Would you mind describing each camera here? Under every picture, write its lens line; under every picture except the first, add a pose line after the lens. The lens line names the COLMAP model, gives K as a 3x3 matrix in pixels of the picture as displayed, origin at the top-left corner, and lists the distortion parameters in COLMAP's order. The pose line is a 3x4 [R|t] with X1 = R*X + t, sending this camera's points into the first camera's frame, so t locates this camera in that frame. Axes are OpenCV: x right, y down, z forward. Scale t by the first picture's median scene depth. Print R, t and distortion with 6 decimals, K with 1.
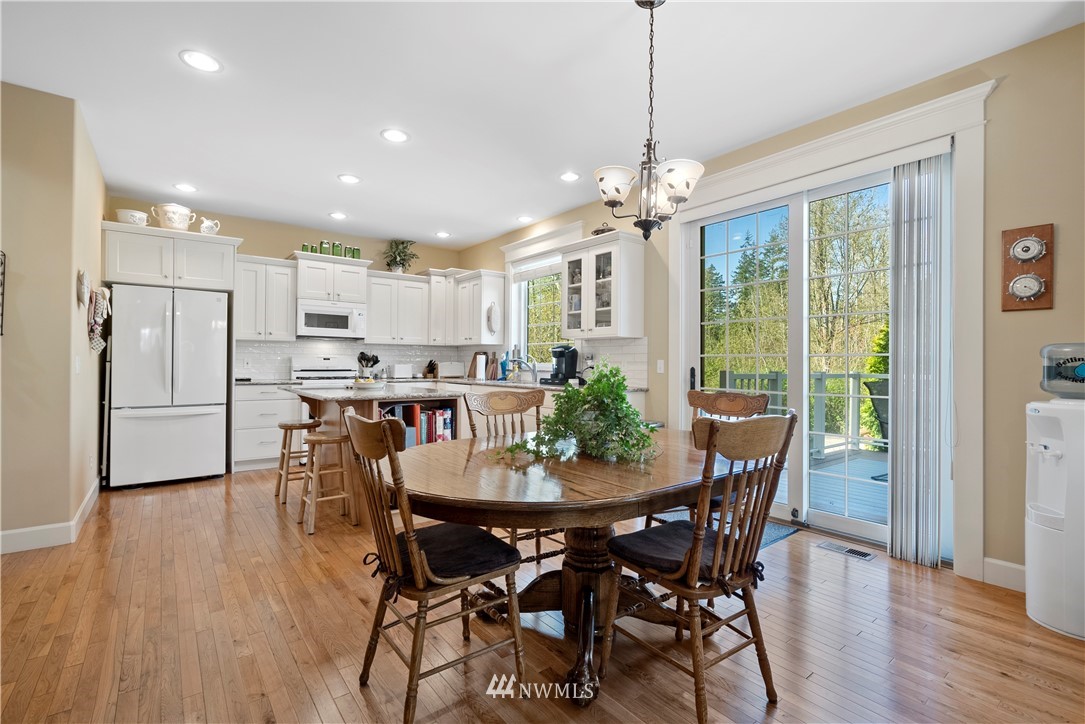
lens RADIAL K [[490.9, 0, 542.1], [0, 490.9, 359.7], [0, 0, 1]] dist [-0.000242, 0.000314]
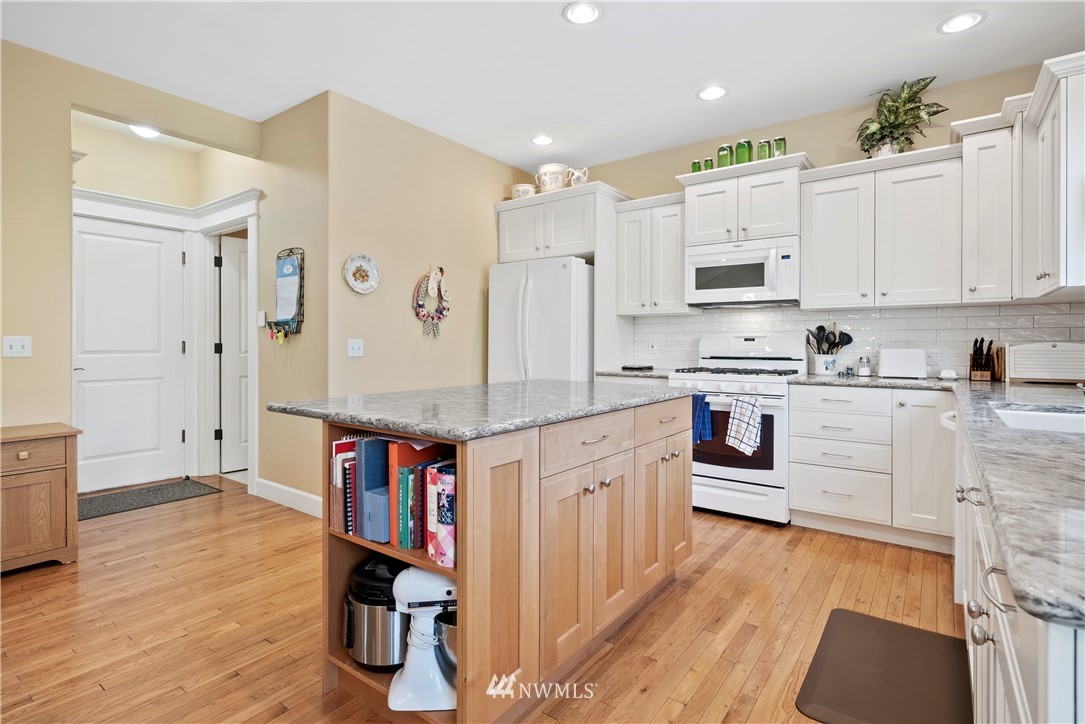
lens RADIAL K [[541.0, 0, 540.9], [0, 541.0, 344.4], [0, 0, 1]] dist [0.000410, 0.000168]
pose [[0.273831, -0.006948, -0.961753, 0.137326], [0.007025, 0.999962, -0.005224, 0.005944], [0.961752, -0.005325, 0.273870, 0.600664]]
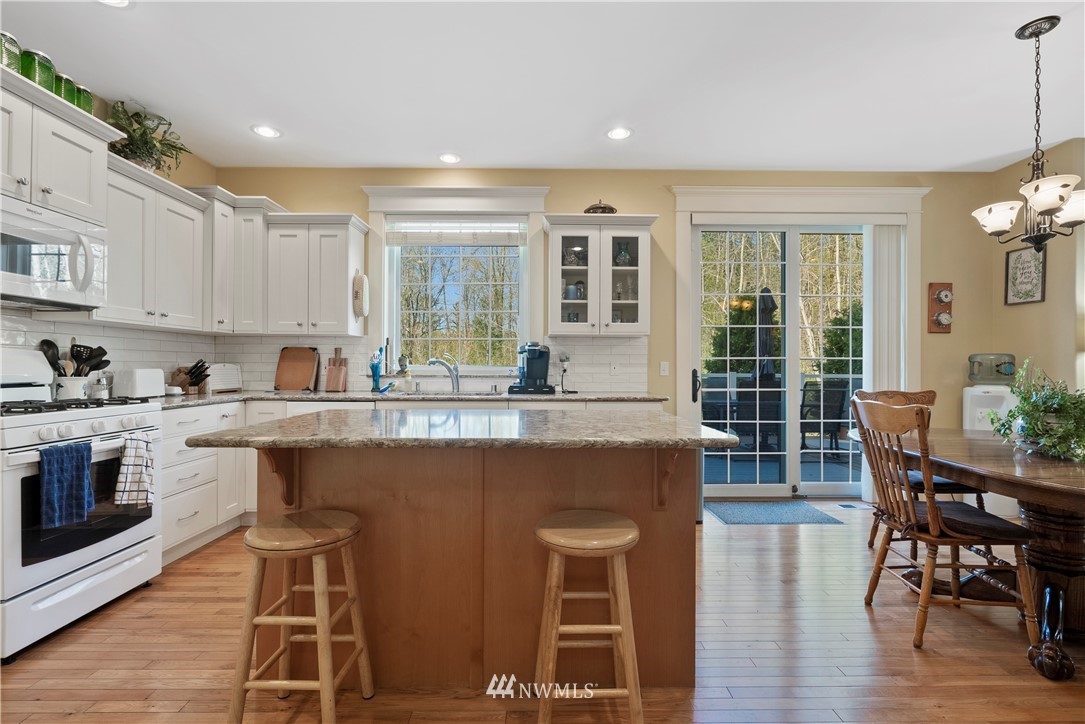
lens RADIAL K [[492.2, 0, 544.0], [0, 492.2, 364.4], [0, 0, 1]] dist [-0.000863, 0.000225]
pose [[0.603464, -0.003077, 0.797384, -0.496054], [-0.003560, 0.999972, 0.006553, 0.000286], [-0.797382, -0.006793, 0.603436, 0.456662]]
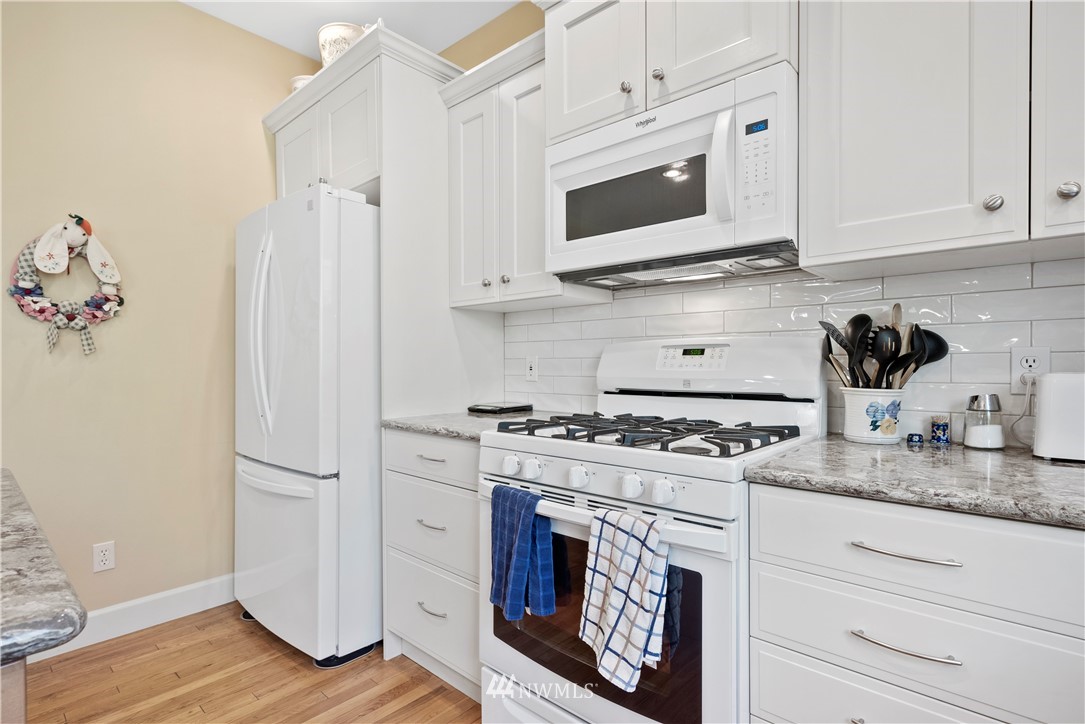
lens RADIAL K [[532.0, 0, 541.0], [0, 532.0, 369.2], [0, 0, 1]] dist [-0.000239, -0.000008]
pose [[0.175620, 0.001415, -0.984457, -0.178223], [0.013584, 0.999900, 0.003860, 0.005529], [0.984364, -0.014051, 0.175583, 0.912881]]
